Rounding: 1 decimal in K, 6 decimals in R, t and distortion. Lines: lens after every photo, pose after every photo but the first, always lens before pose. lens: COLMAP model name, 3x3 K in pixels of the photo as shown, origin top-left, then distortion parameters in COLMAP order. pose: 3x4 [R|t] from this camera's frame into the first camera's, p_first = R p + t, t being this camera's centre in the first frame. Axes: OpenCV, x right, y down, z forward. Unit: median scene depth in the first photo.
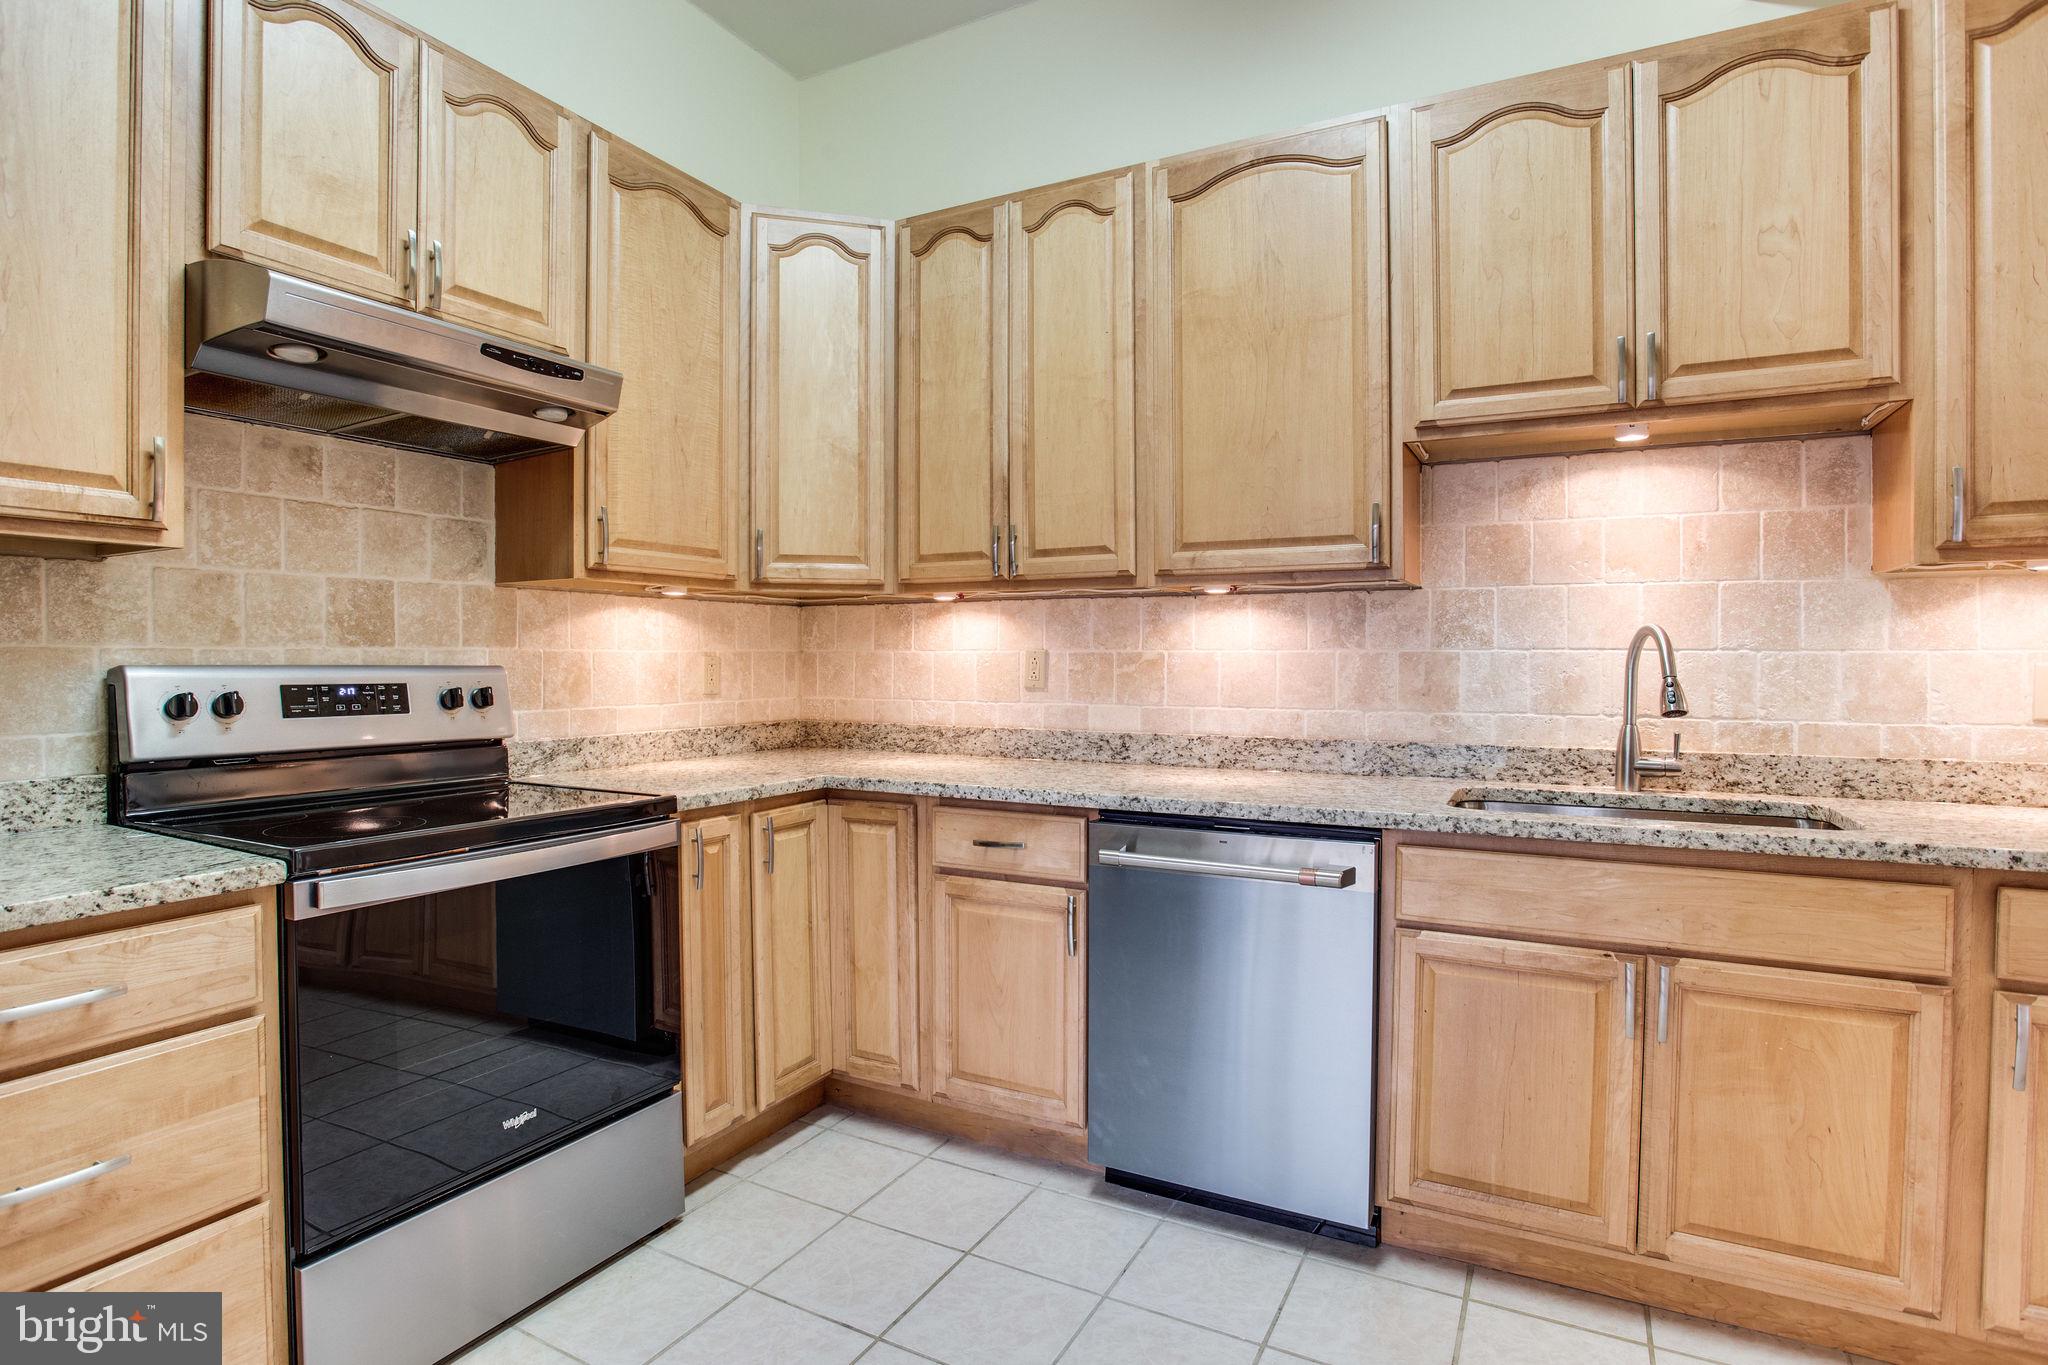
lens RADIAL K [[1036.1, 0, 1023.5], [0, 1036.1, 670.4], [0, 0, 1]] dist [-0.063725, 0.023220]
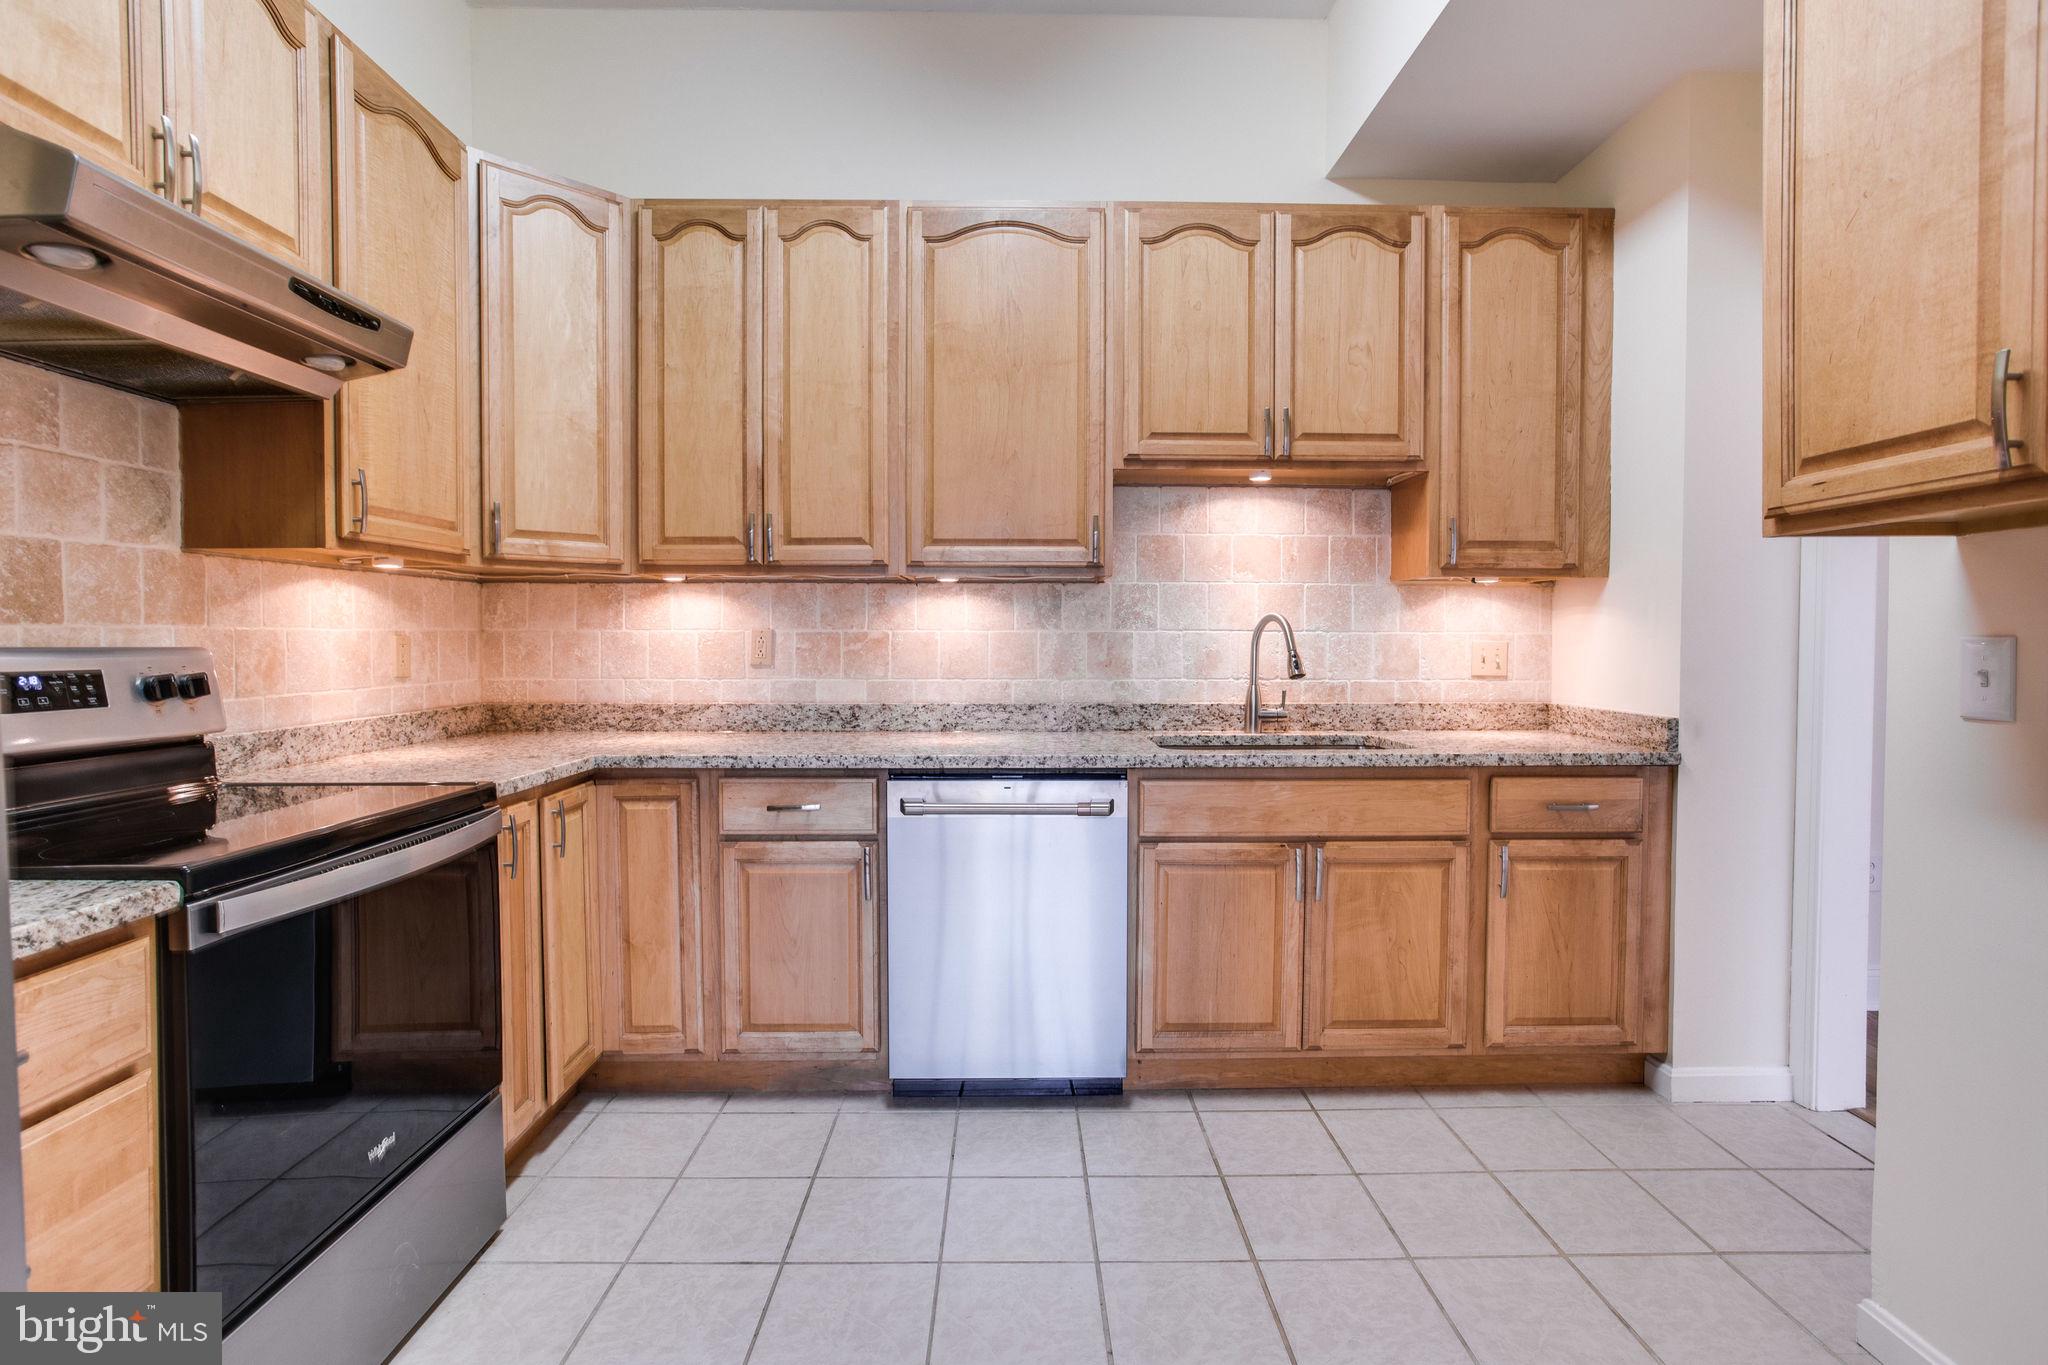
lens RADIAL K [[992.5, 0, 1029.4], [0, 992.5, 657.8], [0, 0, 1]] dist [-0.035874, 0.019125]
pose [[0.873927, -0.010427, 0.485946, -0.322385], [0.005363, 0.999916, 0.011811, -0.001748], [-0.486028, -0.007716, 0.873909, -0.035041]]
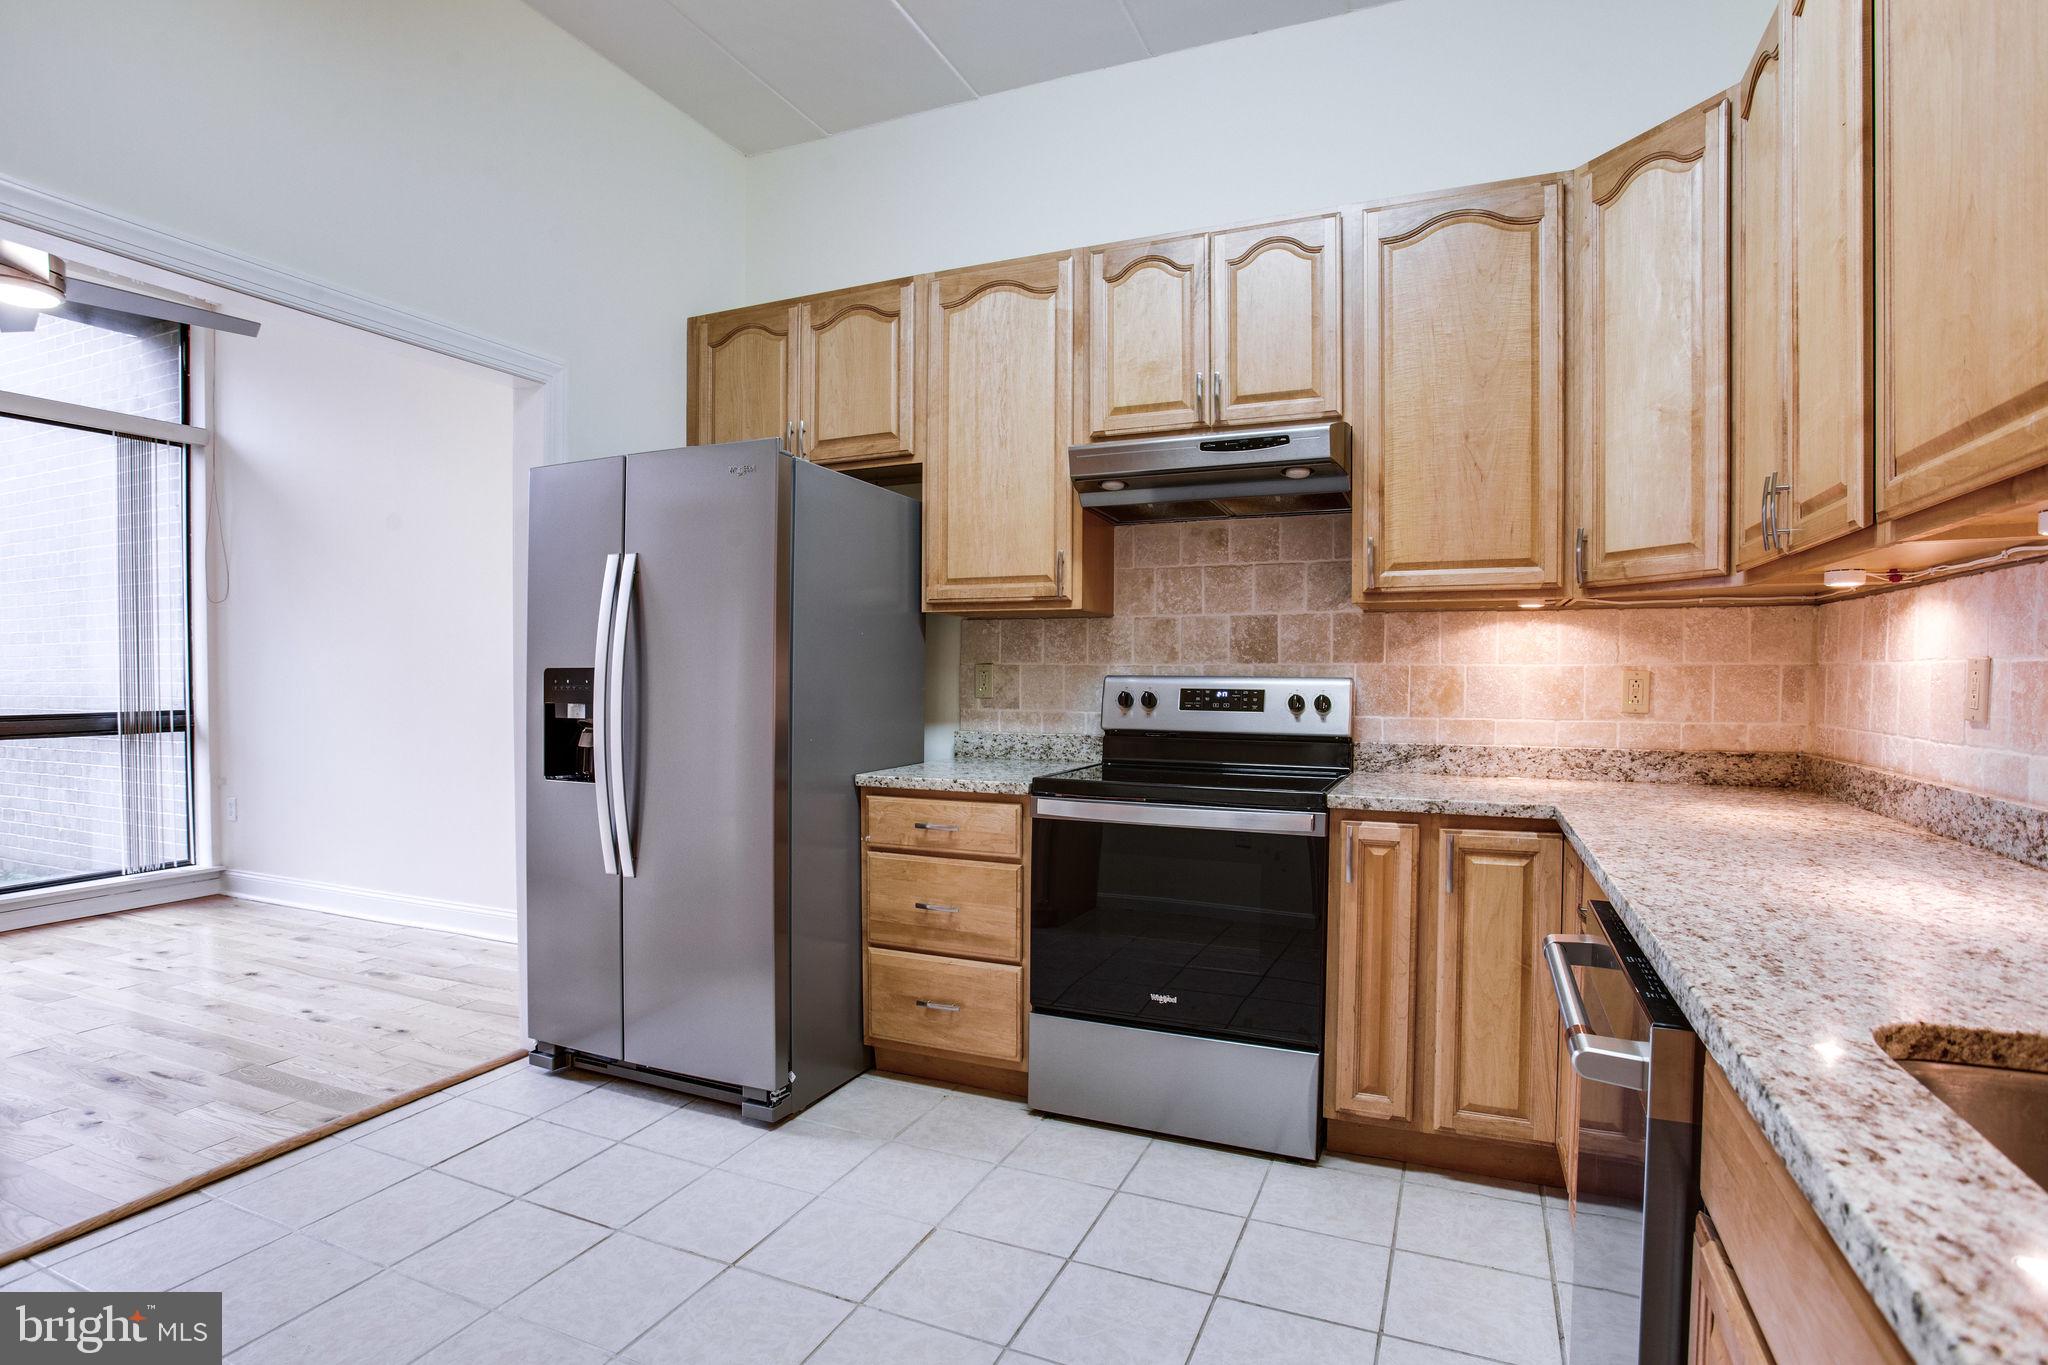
lens RADIAL K [[1020.6, 0, 1031.7], [0, 1020.6, 699.0], [0, 0, 1]] dist [-0.074311, 0.032635]
pose [[0.079760, 0.024371, -0.996516, 0.693455], [-0.014290, 0.999626, 0.023303, -0.002272], [0.996712, 0.012382, 0.080079, 0.549885]]
